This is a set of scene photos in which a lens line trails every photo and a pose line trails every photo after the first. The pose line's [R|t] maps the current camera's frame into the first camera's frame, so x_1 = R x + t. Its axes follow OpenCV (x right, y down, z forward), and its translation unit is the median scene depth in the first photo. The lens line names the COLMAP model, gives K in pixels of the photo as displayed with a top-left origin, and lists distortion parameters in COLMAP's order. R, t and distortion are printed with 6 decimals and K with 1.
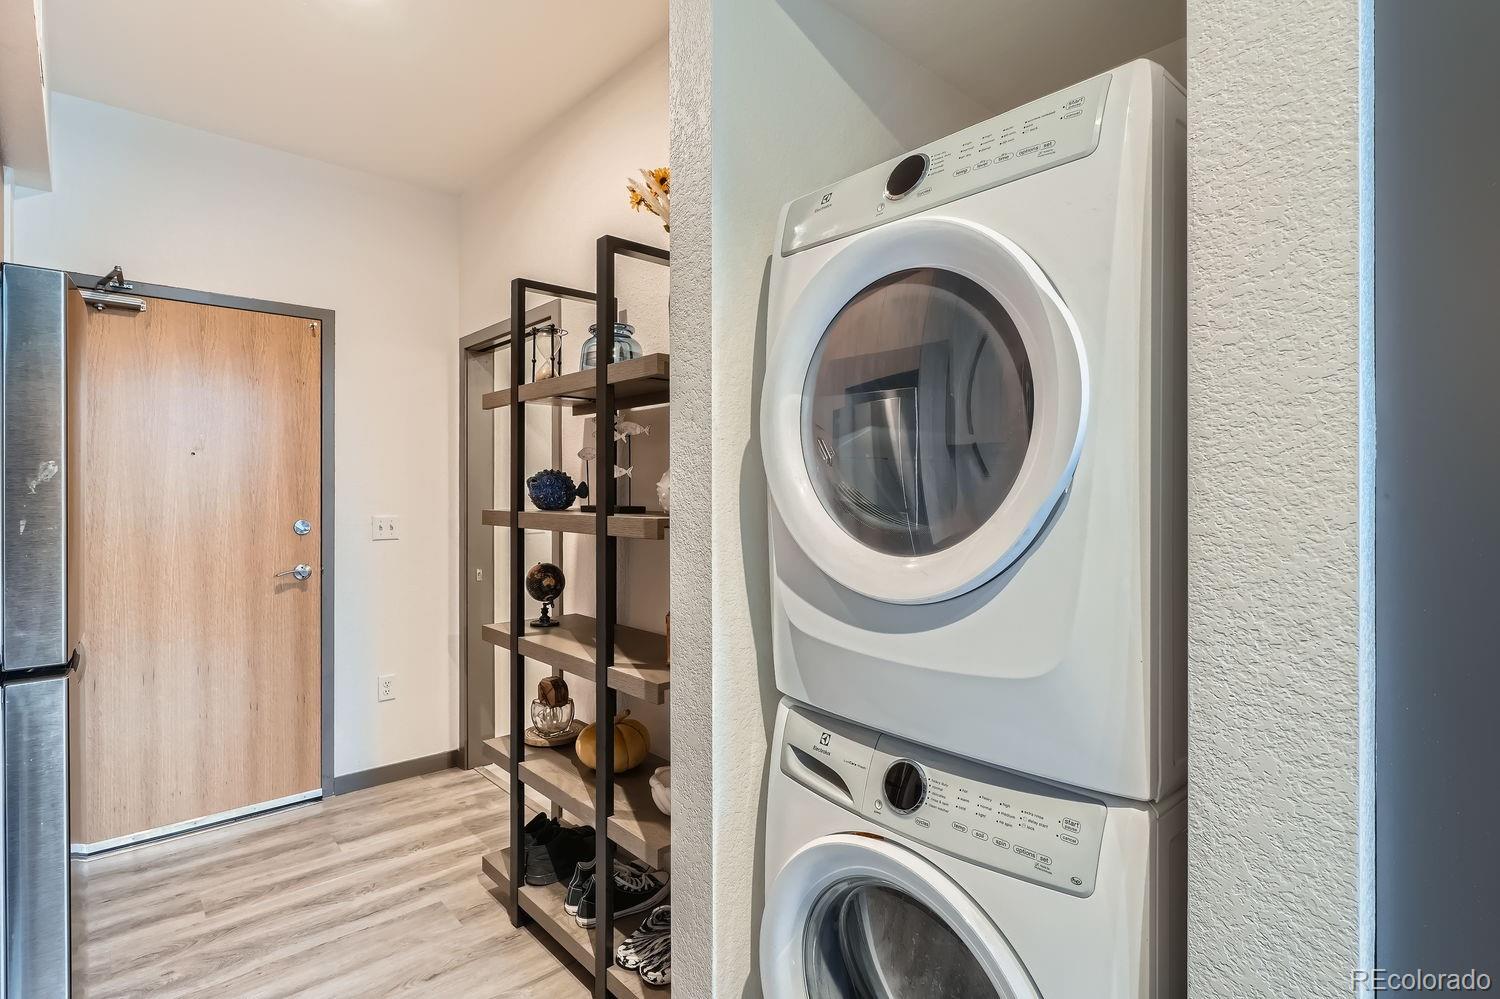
lens RADIAL K [[726.4, 0, 724.6], [0, 726.4, 492.9], [0, 0, 1]] dist [-0.003381, -0.000068]
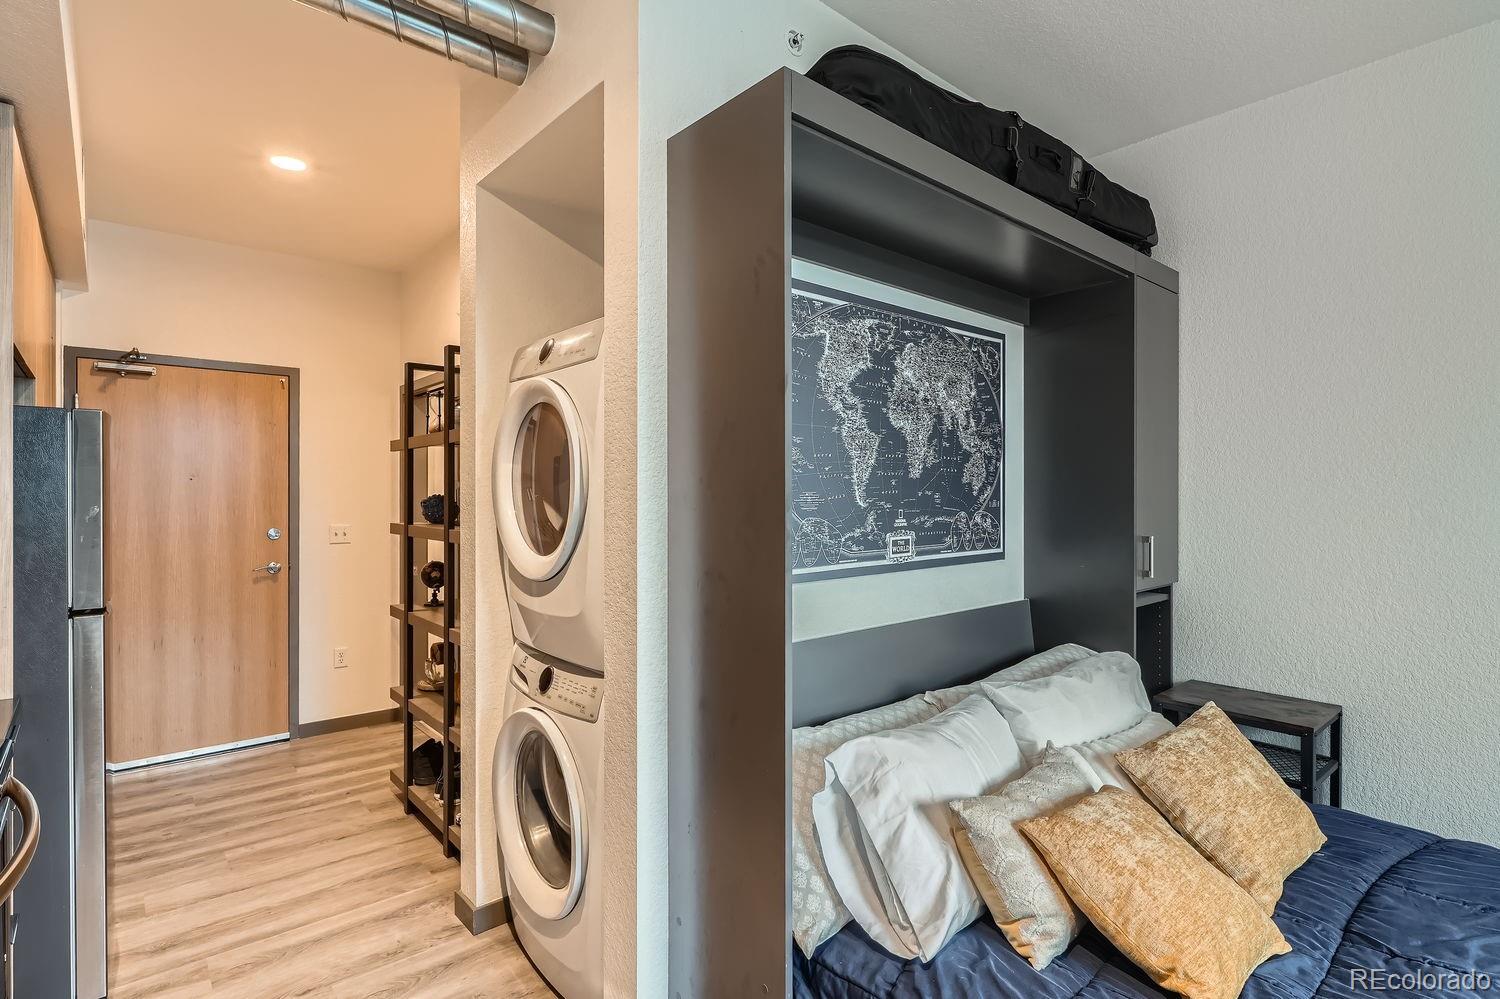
lens RADIAL K [[726.4, 0, 725.7], [0, 726.4, 495.7], [0, 0, 1]] dist [-0.003381, -0.000068]
pose [[0.999782, 0.000166, -0.020864, 0.313275], [-0.000122, 0.999998, 0.002116, -0.029382], [0.020864, -0.002113, 0.999780, -0.354605]]
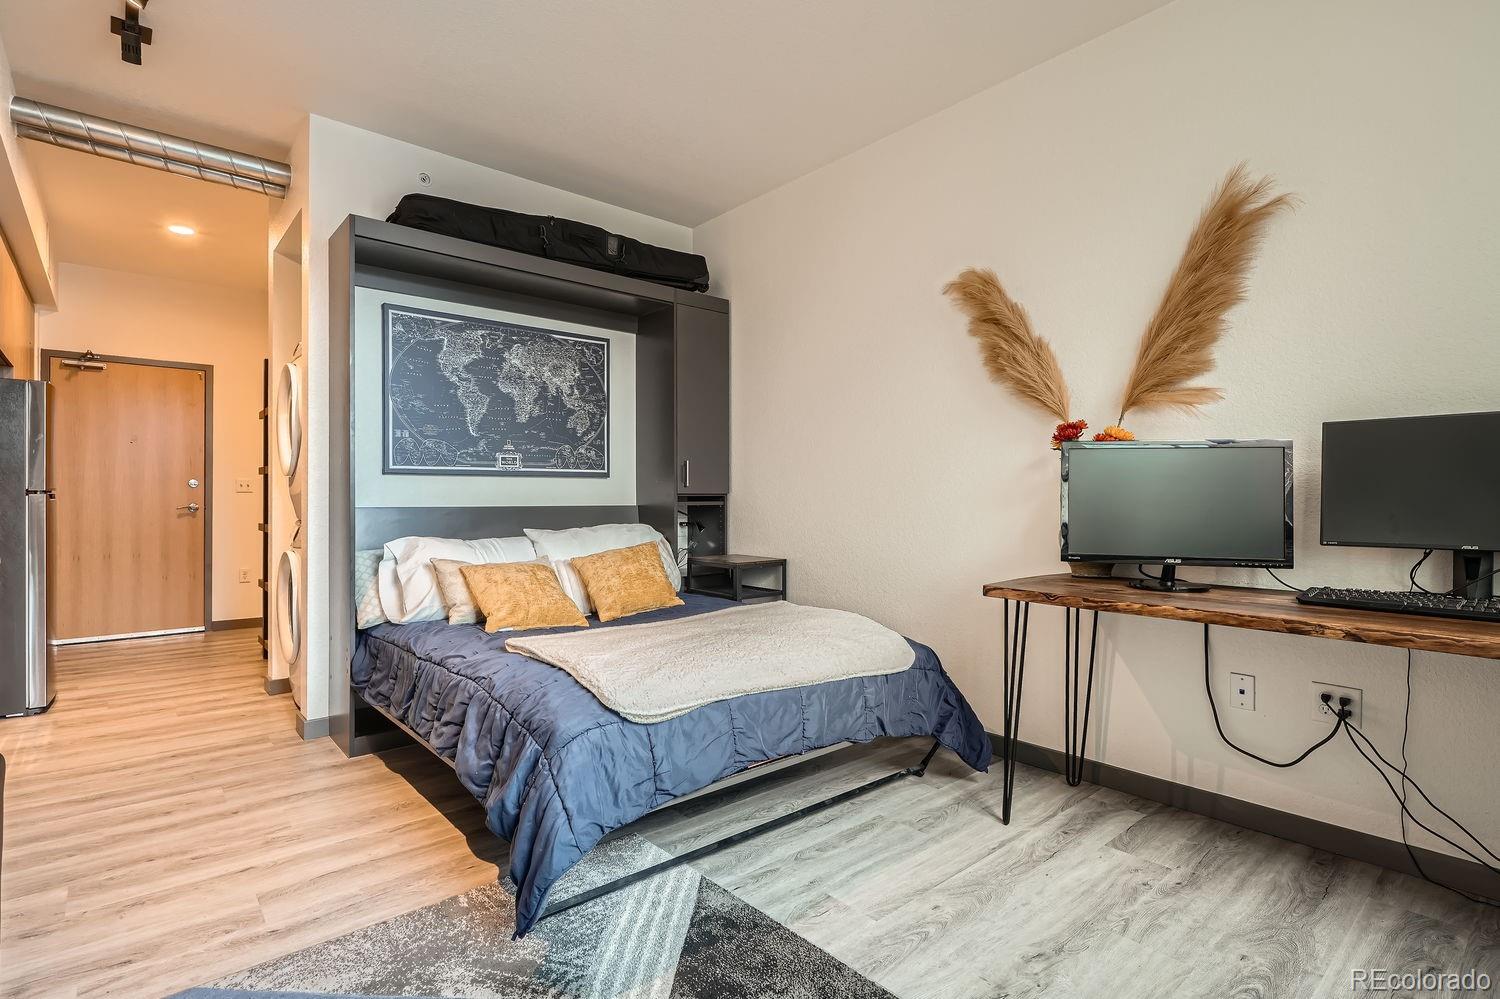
lens RADIAL K [[726.4, 0, 738.8], [0, 726.4, 498.3], [0, 0, 1]] dist [-0.003381, -0.000068]
pose [[0.999779, -0.001928, -0.020920, 0.991481], [0.001827, 0.999987, -0.004835, 0.113857], [0.020929, 0.004796, 0.999769, -0.958216]]
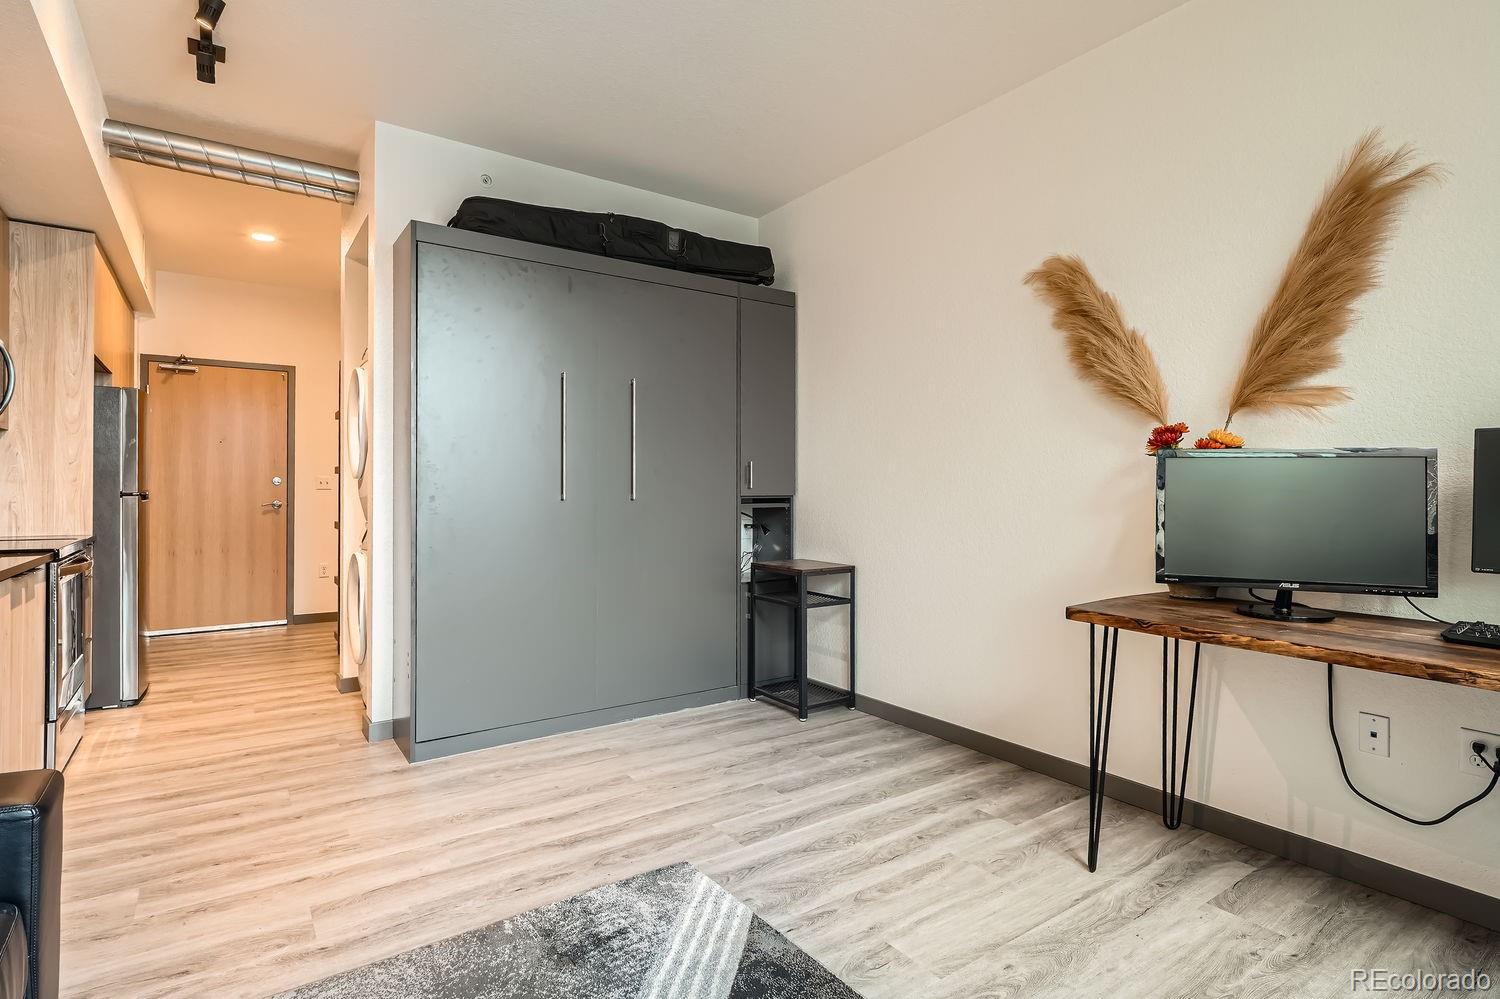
lens RADIAL K [[746.6, 0, 739.2], [0, 746.6, 487.5], [0, 0, 1]] dist [-0.004020, 0.000201]
pose [[0.992357, -0.000092, -0.123397, 1.014222], [-0.000491, 0.999989, -0.004692, 0.085867], [0.123397, 0.004716, 0.992346, -0.930458]]
